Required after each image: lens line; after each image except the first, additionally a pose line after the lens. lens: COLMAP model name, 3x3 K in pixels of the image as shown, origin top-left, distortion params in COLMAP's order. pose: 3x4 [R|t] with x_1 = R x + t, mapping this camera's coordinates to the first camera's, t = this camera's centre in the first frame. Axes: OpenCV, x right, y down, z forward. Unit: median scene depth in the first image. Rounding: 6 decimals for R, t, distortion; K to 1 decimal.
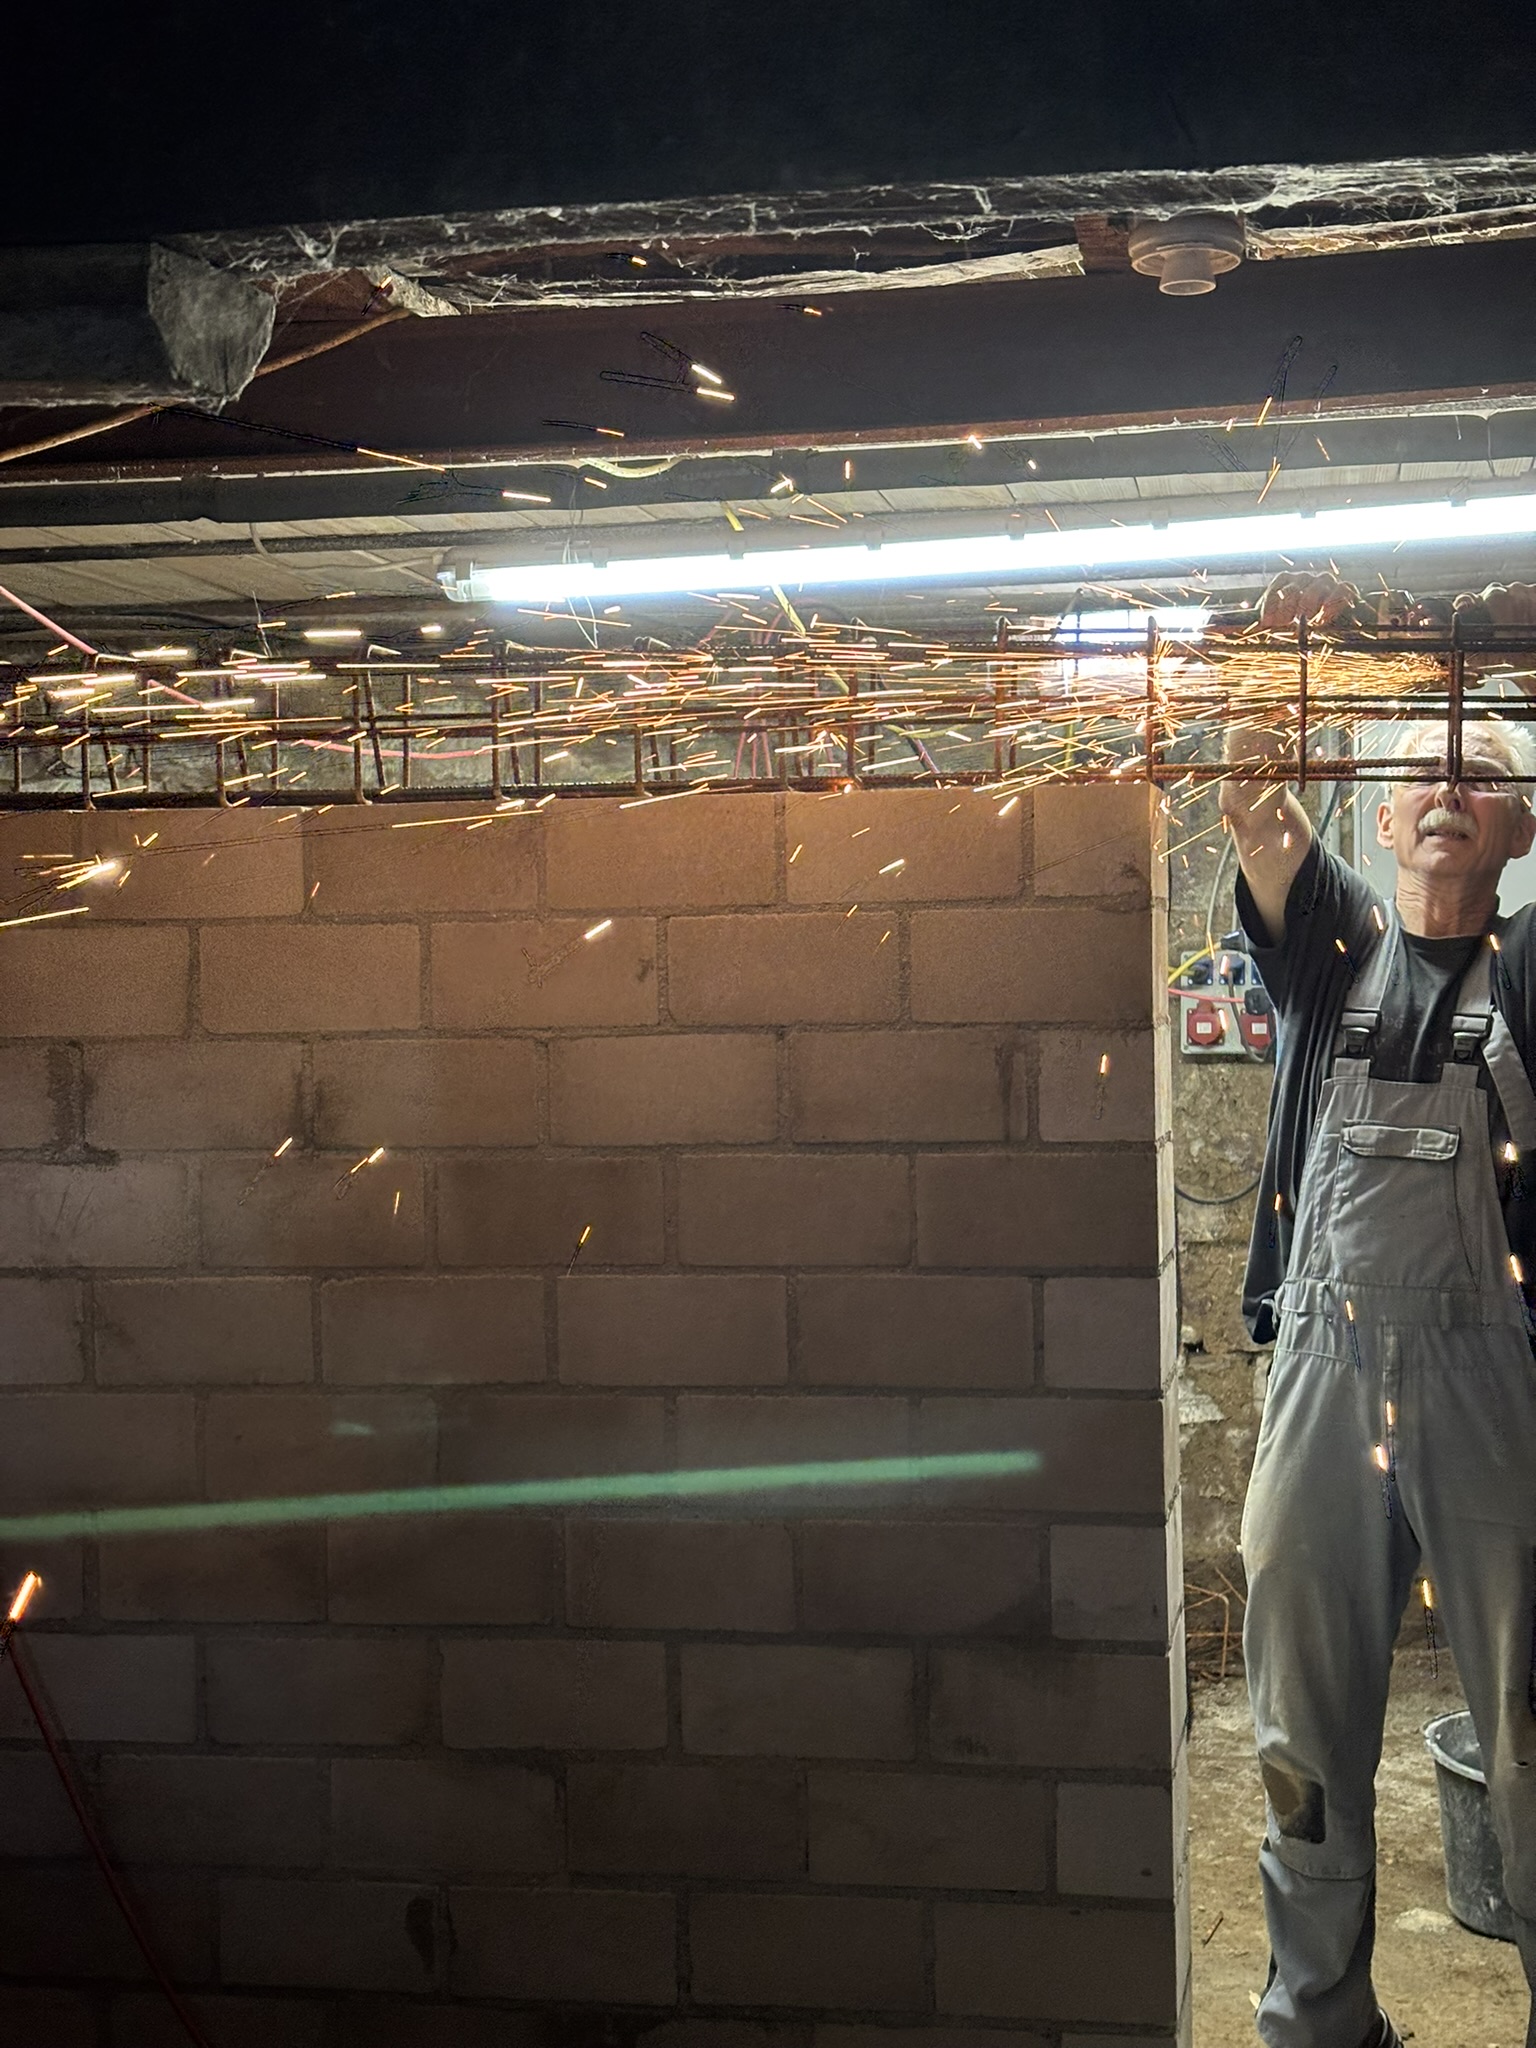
lens RADIAL K [[3105.6, 0, 768.4], [0, 3105.6, 1023.9], [0, 0, 1]] dist [0.027490, 0.000000]
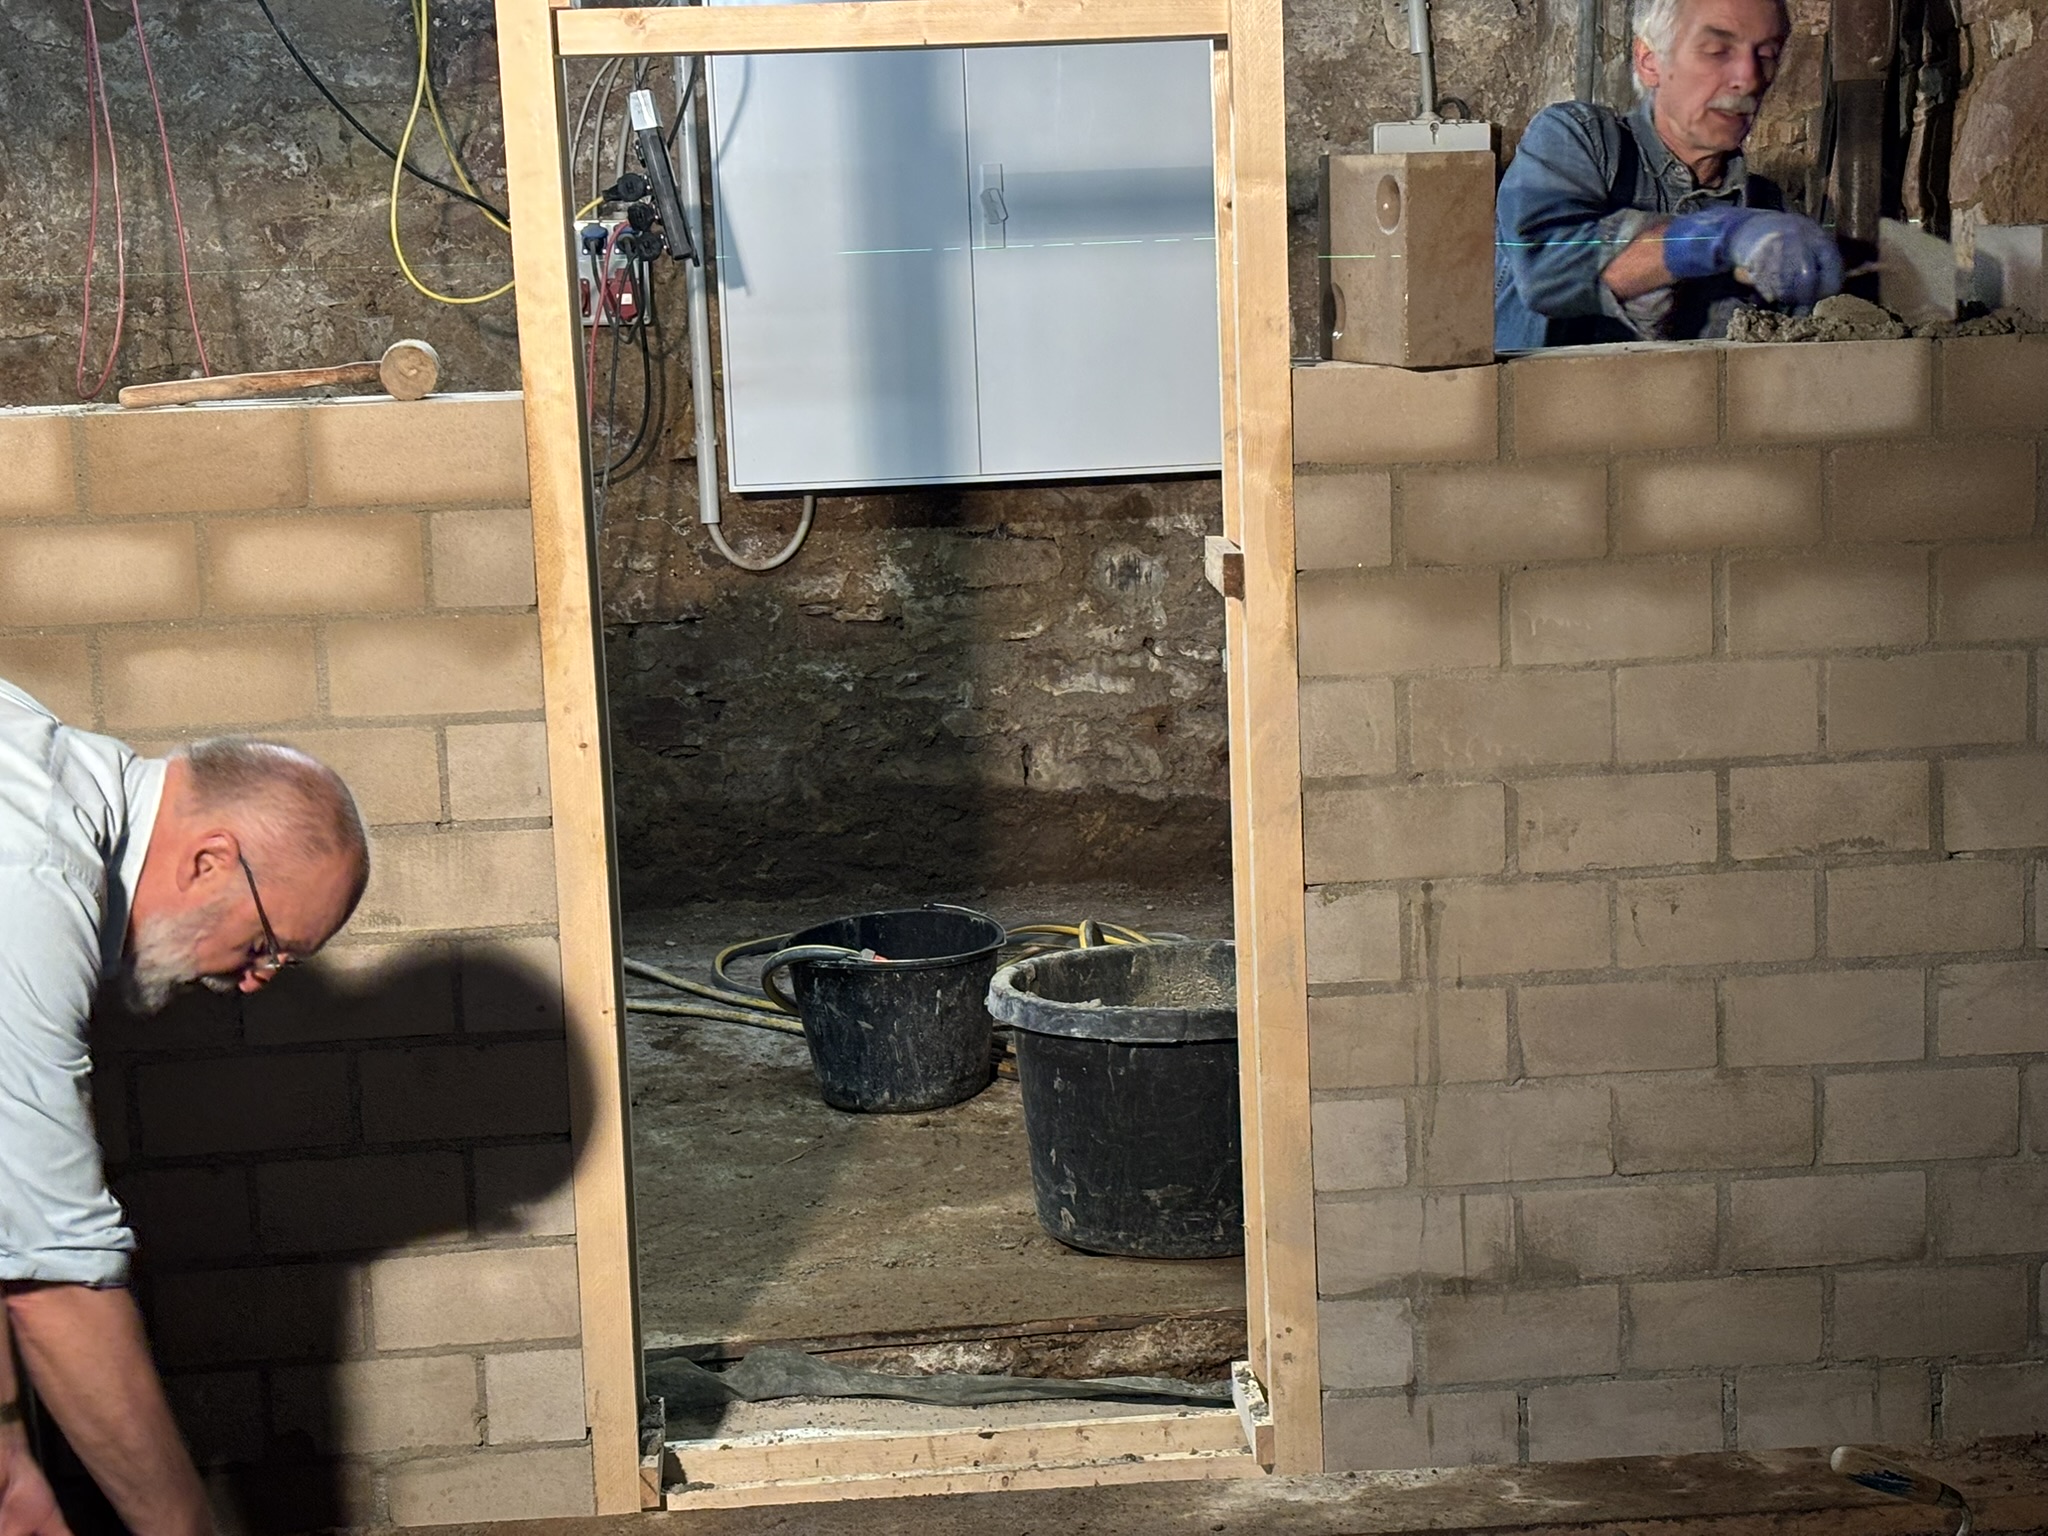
lens RADIAL K [[3642.7, 0, 1036.8], [0, 3642.7, 755.9], [0, 0, 1]] dist [0.085596, 0.000000]
pose [[0.966078, -0.053028, 0.252749, -0.039243], [0.024548, 0.993116, 0.114534, 0.023287], [-0.257083, -0.104445, 0.960729, -0.347006]]
